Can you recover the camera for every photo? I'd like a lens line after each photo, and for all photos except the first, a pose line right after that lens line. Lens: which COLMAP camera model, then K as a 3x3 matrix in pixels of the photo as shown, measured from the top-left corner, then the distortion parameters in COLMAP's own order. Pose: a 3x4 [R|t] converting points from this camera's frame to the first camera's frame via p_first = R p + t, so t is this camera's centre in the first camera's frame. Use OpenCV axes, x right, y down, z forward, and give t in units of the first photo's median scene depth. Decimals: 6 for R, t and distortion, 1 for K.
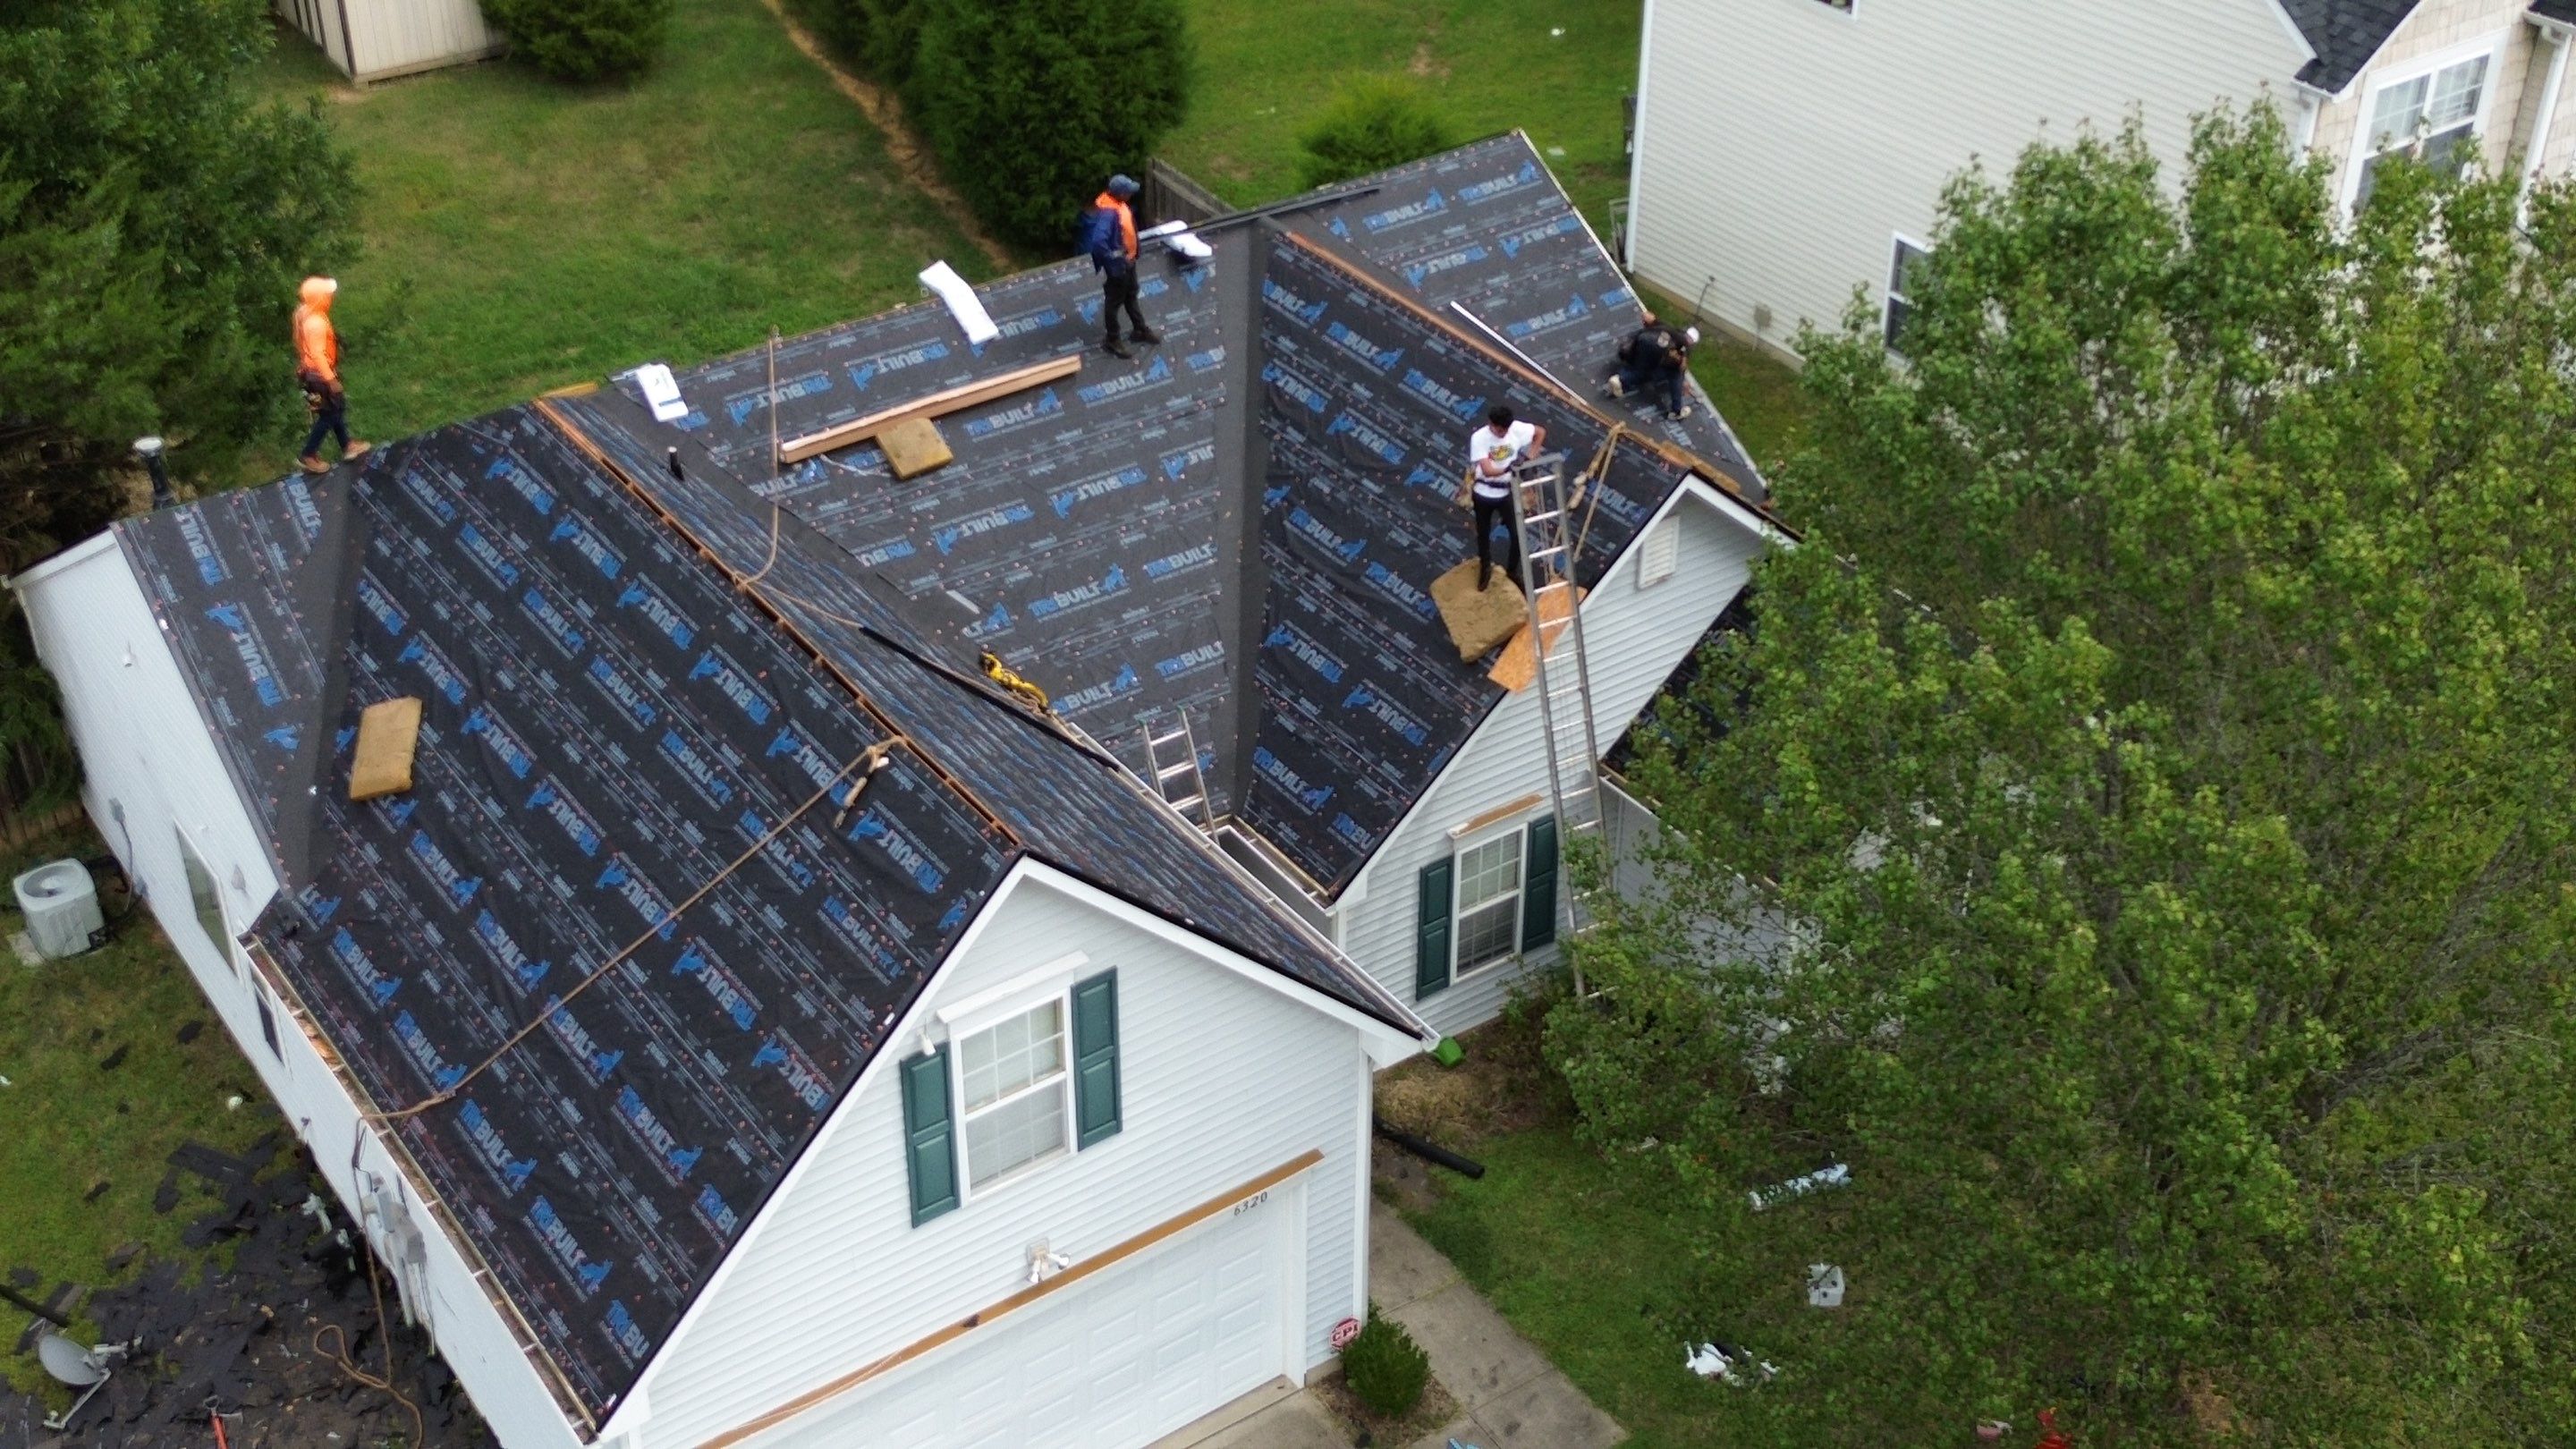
lens RADIAL K [[3010.6, 0, 1279.8], [0, 3010.6, 719.3], [0, 0, 1]] dist [0.030210, 0.000000]
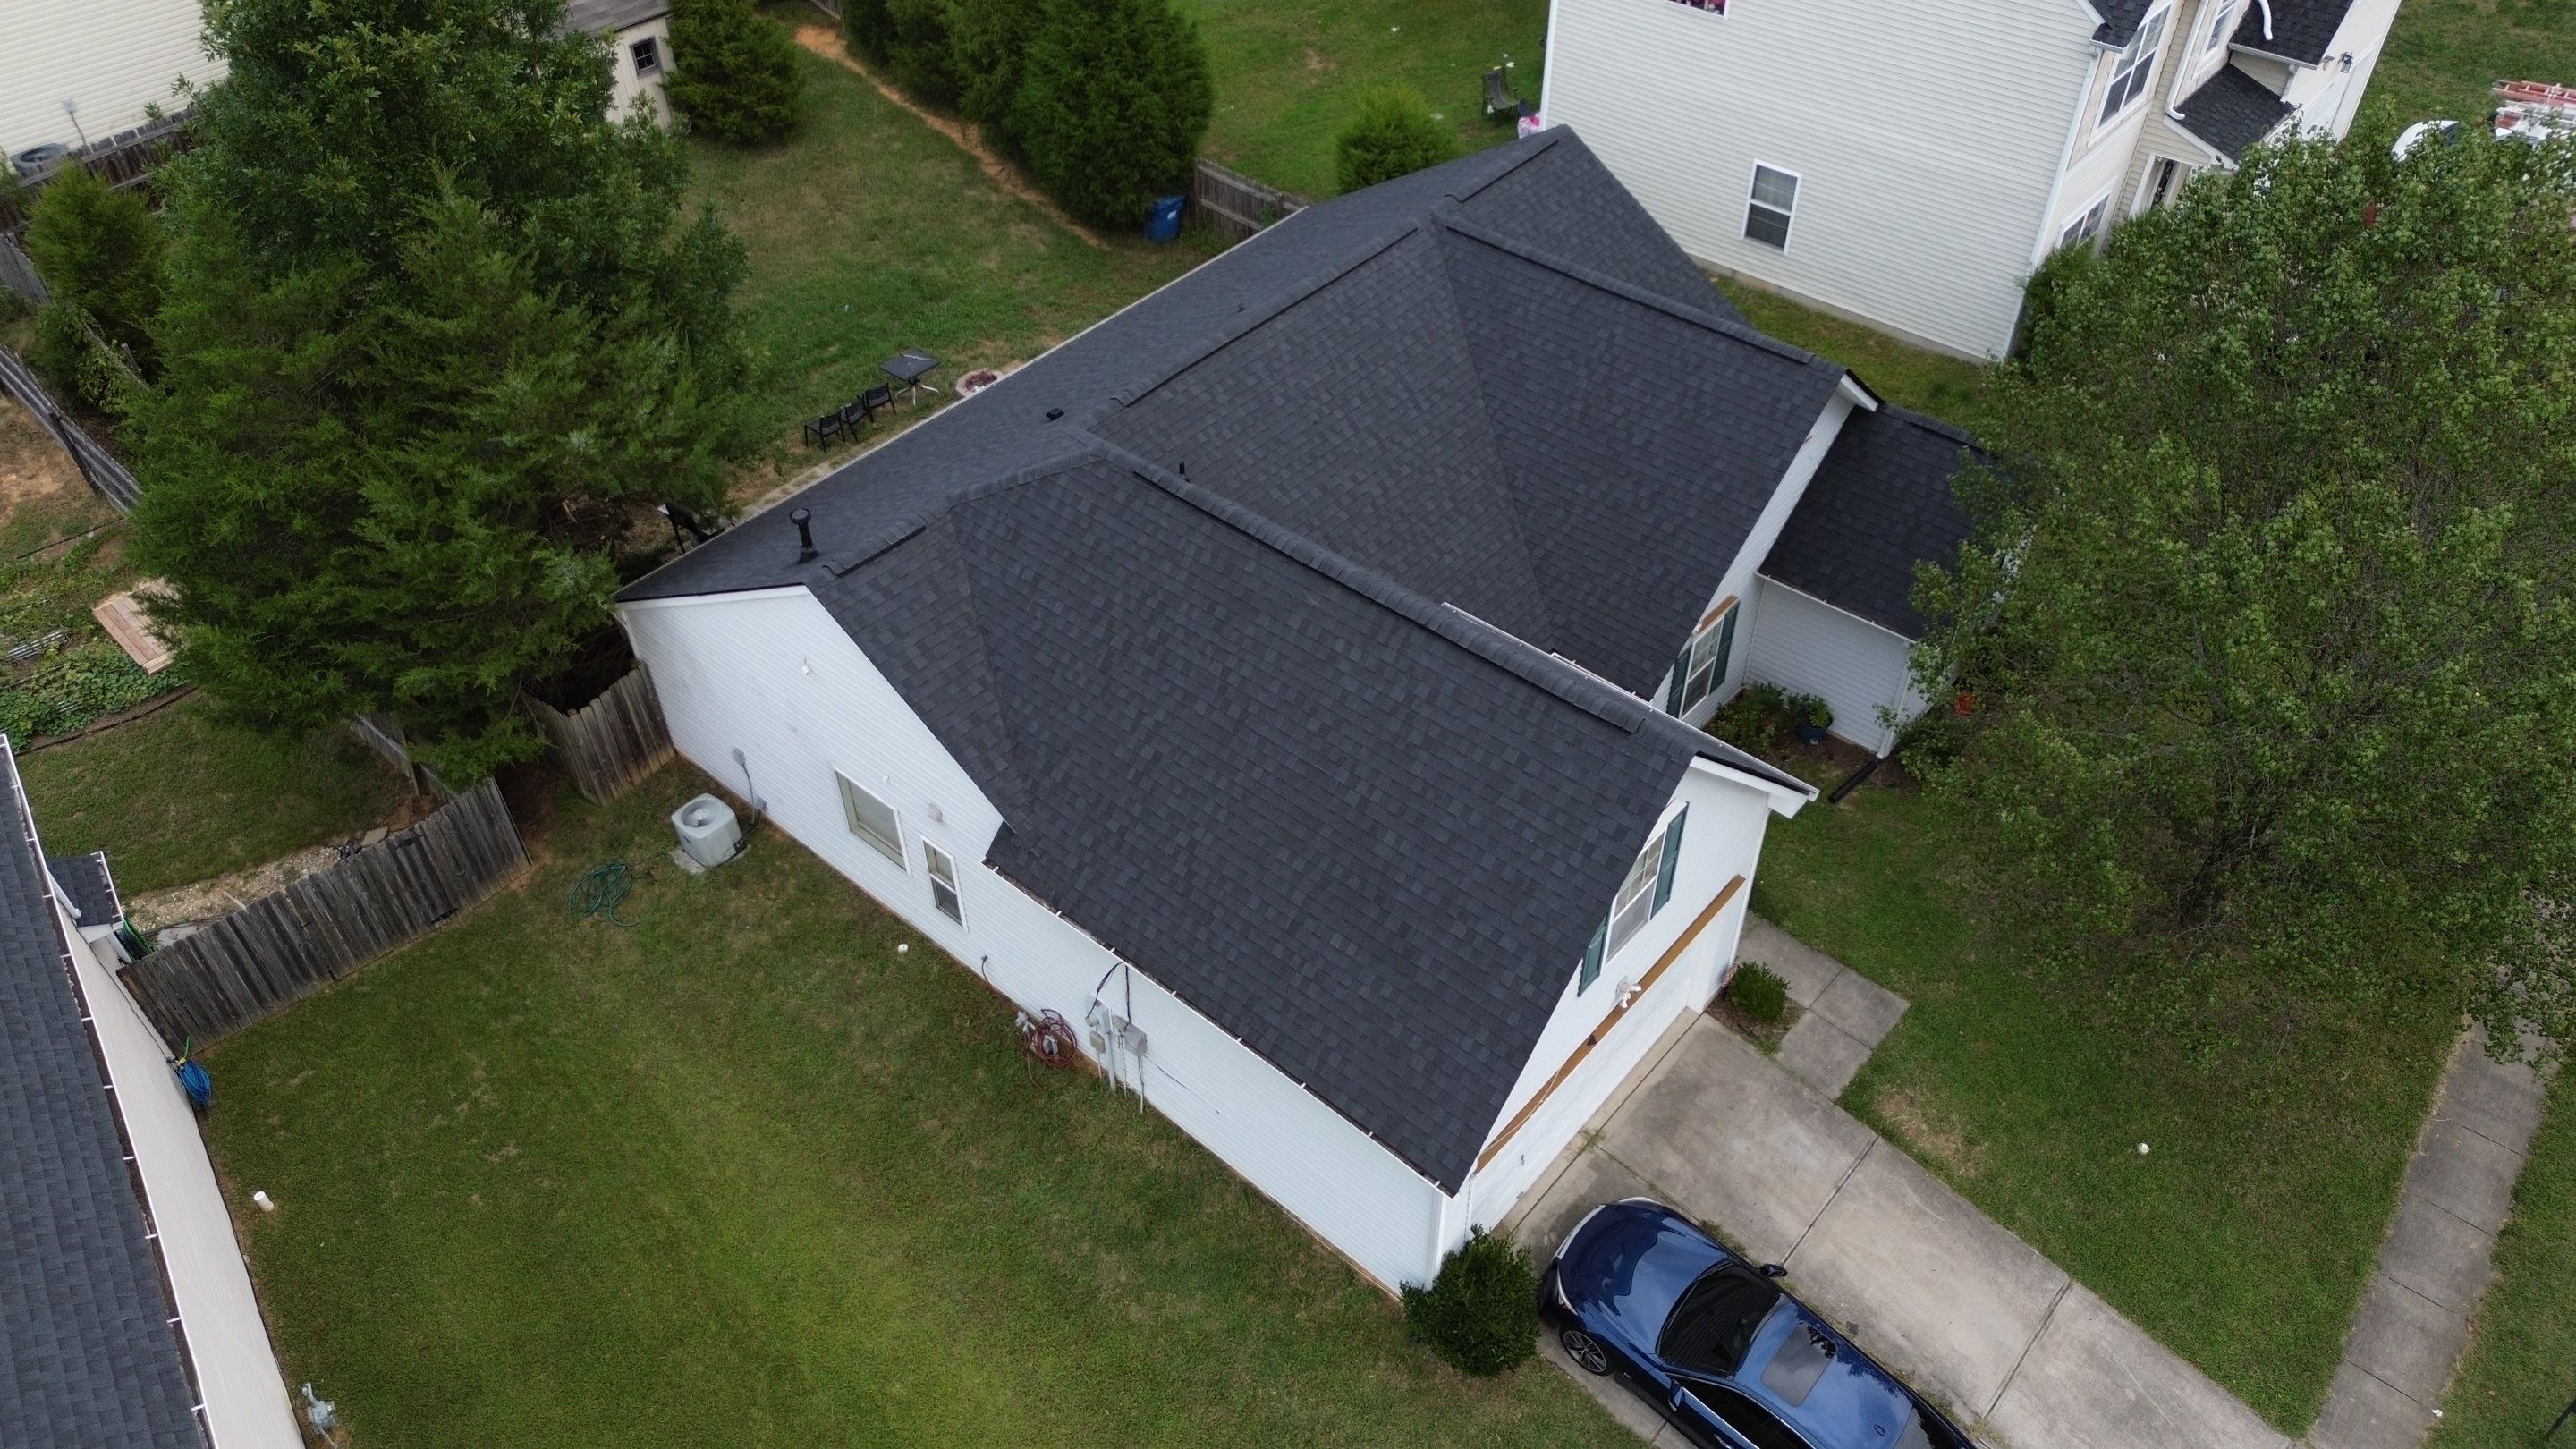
lens RADIAL K [[1827.9, 0, 1335.4], [0, 1827.9, 739.3], [0, 0, 1]] dist [0.020715, -0.011586]
pose [[0.971433, -0.172530, 0.162947, -0.170839], [0.142761, 0.973345, 0.179495, -0.061526], [-0.189571, -0.151105, 0.970170, 0.082979]]
